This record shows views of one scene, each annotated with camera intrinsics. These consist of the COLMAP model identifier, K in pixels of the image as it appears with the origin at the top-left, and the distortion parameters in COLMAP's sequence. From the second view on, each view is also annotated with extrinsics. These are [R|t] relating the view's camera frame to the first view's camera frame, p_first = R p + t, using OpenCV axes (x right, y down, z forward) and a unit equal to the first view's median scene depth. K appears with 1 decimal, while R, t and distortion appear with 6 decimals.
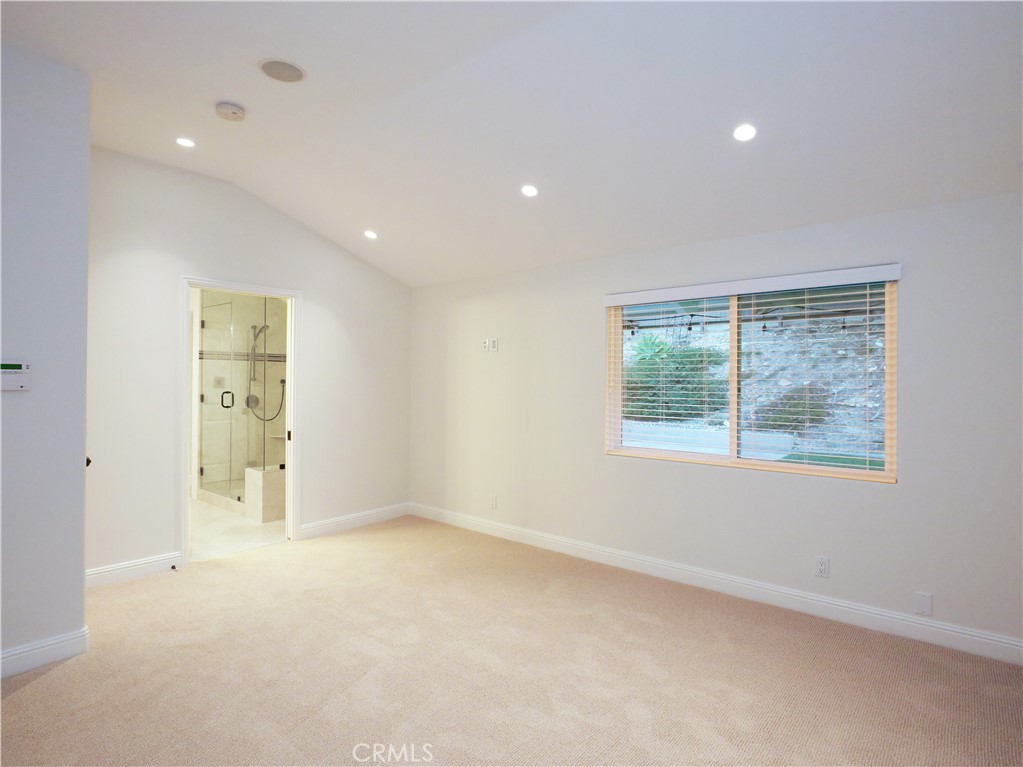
lens RADIAL K [[605.5, 0, 534.4], [0, 605.5, 375.2], [0, 0, 1]] dist [-0.014271, 0.001845]
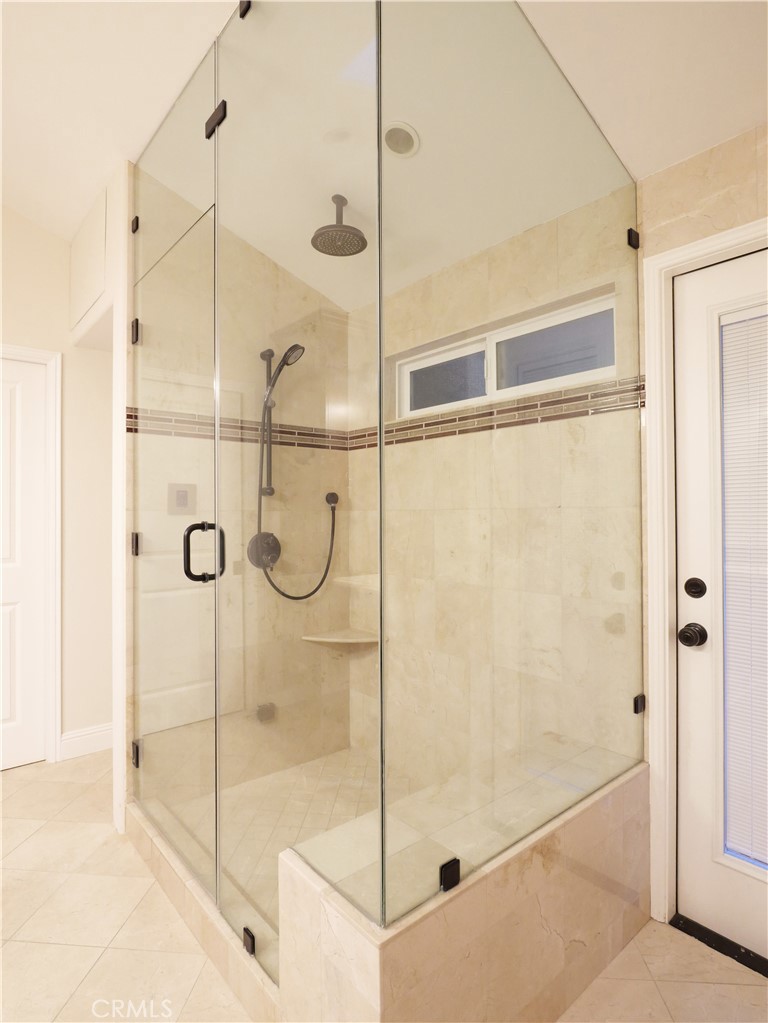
lens RADIAL K [[605.5, 0, 383.2], [0, 605.5, 512.2], [0, 0, 1]] dist [-0.014271, 0.001845]
pose [[0.983885, -0.008082, -0.178617, -0.345462], [0.008874, 0.999954, 0.003633, 0.019875], [0.178580, -0.005160, 0.983912, 0.677485]]
